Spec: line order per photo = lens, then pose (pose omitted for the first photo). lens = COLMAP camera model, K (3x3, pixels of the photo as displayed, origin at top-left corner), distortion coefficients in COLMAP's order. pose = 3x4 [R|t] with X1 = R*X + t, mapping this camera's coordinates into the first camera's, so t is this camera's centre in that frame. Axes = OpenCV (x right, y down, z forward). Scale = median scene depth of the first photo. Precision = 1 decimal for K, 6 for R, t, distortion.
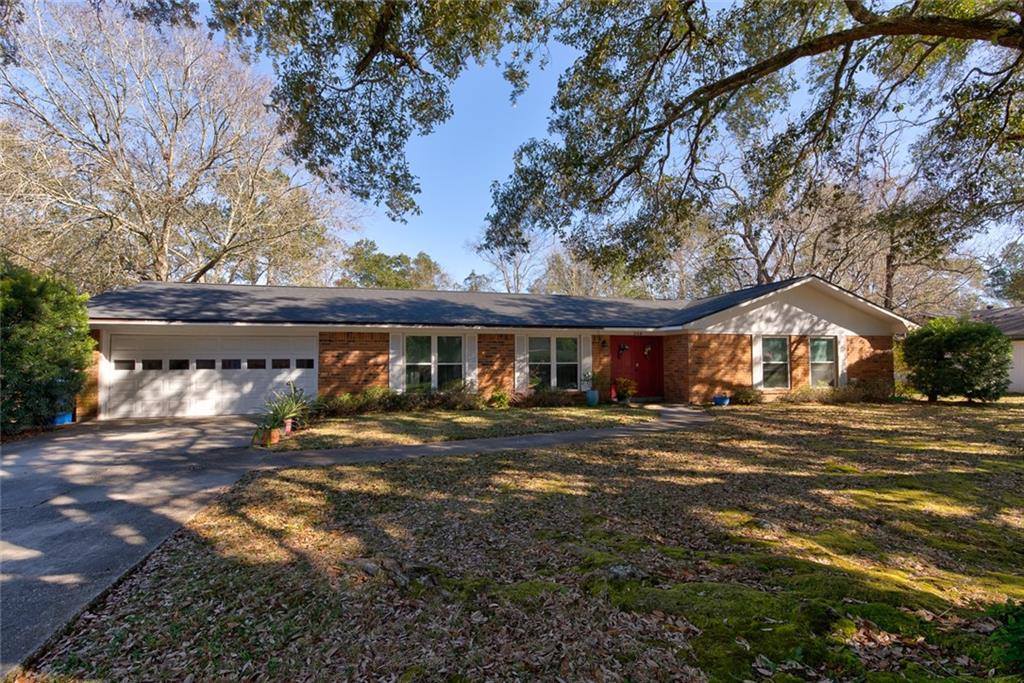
lens RADIAL K [[467.5, 0, 534.4], [0, 467.5, 326.2], [0, 0, 1]] dist [-0.020522, -0.000254]
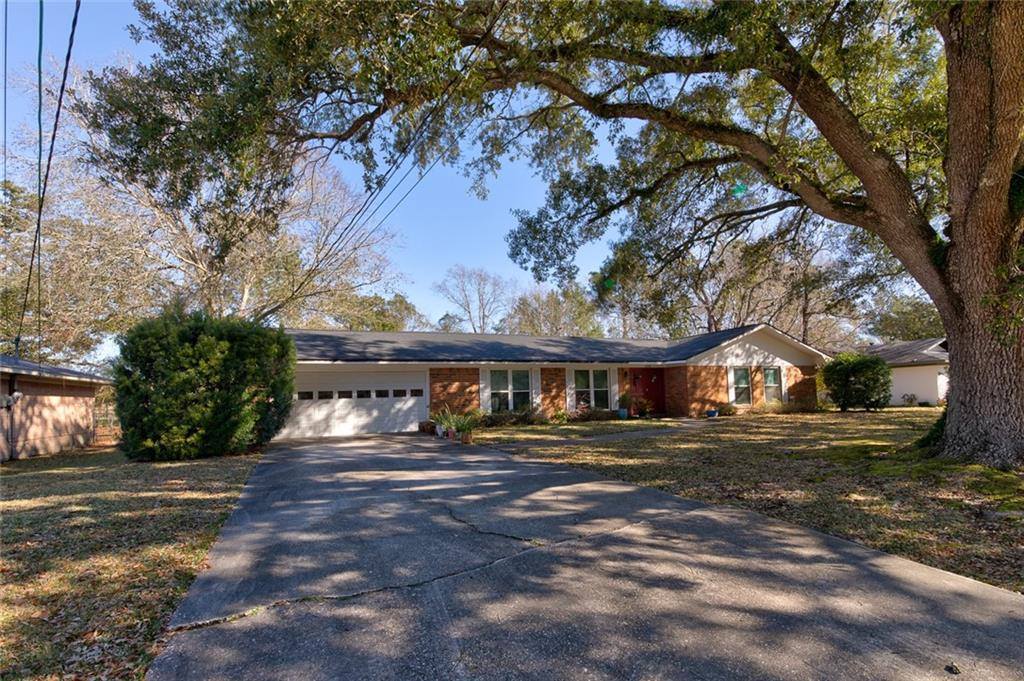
lens RADIAL K [[467.5, 0, 534.4], [0, 467.5, 325.2], [0, 0, 1]] dist [-0.020522, -0.000254]
pose [[0.986131, 0.001816, 0.165962, -0.341276], [0.011471, 0.996803, -0.079068, -0.000013], [-0.165575, 0.079875, 0.982957, -0.290479]]
